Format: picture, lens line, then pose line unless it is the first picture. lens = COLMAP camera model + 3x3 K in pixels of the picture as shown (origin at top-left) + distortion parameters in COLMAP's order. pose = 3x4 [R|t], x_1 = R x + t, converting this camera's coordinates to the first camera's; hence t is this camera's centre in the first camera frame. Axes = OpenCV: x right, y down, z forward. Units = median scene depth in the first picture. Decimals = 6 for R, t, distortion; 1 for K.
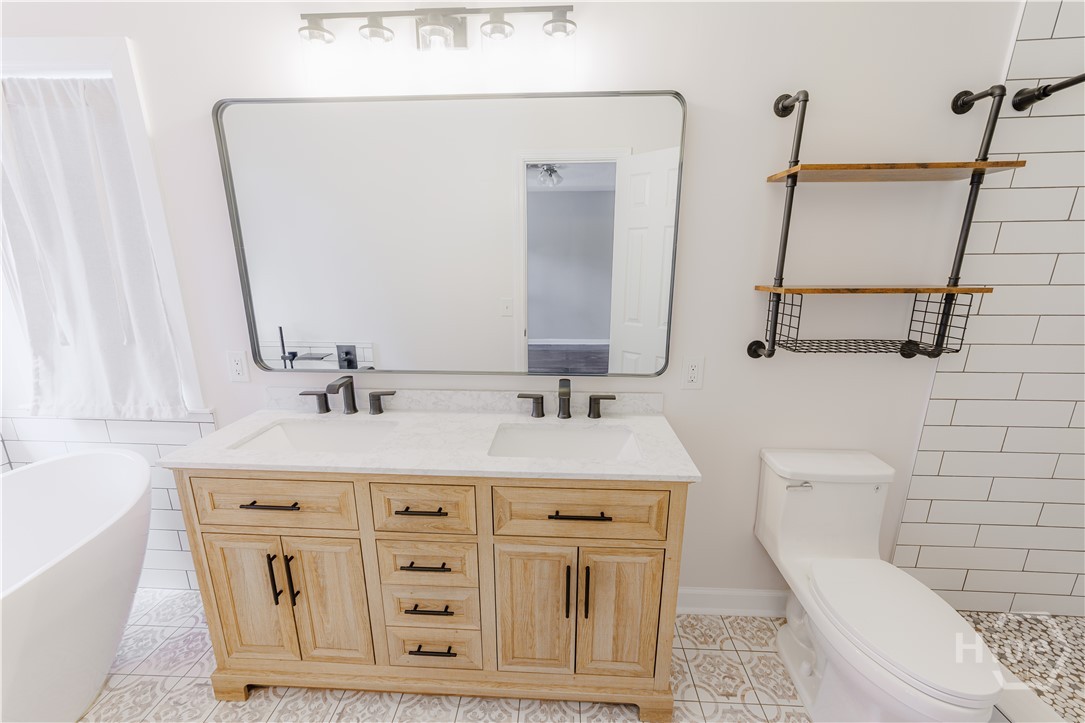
lens RADIAL K [[427.0, 0, 545.1], [0, 427.0, 364.9], [0, 0, 1]] dist [-0.005182, 0.000456]
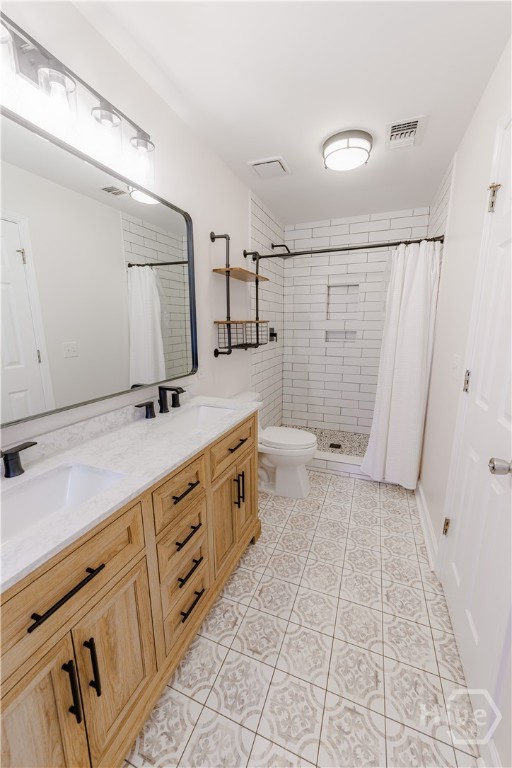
lens RADIAL K [[304.2, 0, 255.2], [0, 304.2, 380.8], [0, 0, 1]] dist [0.017146, 0.000004]
pose [[0.313842, -0.181011, 0.932061, -0.894177], [0.220129, 0.968784, 0.114021, -0.034951], [-0.923605, 0.169390, 0.343891, 0.376445]]
